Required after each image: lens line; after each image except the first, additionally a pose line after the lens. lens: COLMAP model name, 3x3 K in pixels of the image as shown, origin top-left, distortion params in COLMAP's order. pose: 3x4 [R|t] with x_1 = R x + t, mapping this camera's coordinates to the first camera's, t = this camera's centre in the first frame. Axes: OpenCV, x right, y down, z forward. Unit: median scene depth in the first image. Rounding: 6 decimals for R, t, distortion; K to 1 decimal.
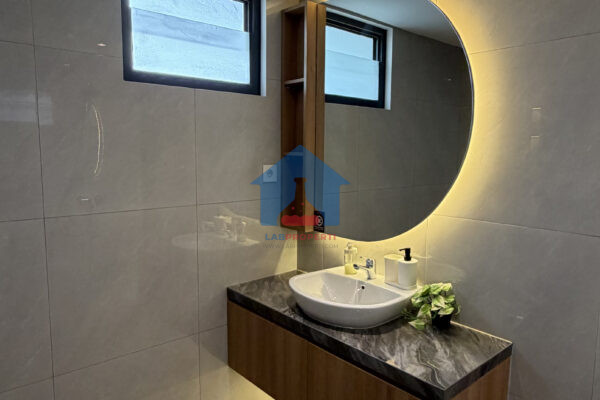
lens RADIAL K [[424.1, 0, 296.7], [0, 424.1, 198.1], [0, 0, 1]] dist [-0.001023, -0.000554]
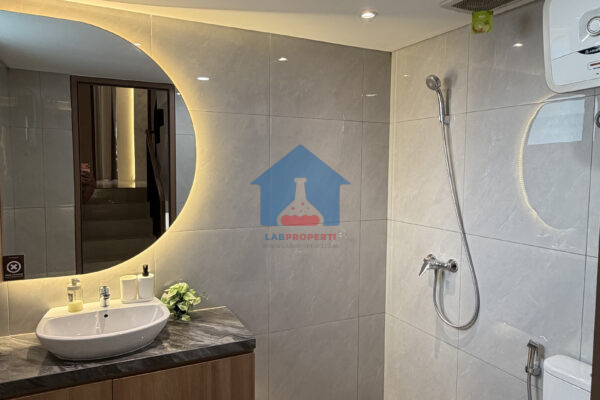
lens RADIAL K [[424.1, 0, 296.7], [0, 424.1, 198.1], [0, 0, 1]] dist [-0.001023, -0.000554]
pose [[0.267310, -0.081464, 0.960161, -0.825275], [0.104959, 0.992953, 0.055025, -0.096980], [-0.957877, 0.086069, 0.273977, 0.302433]]
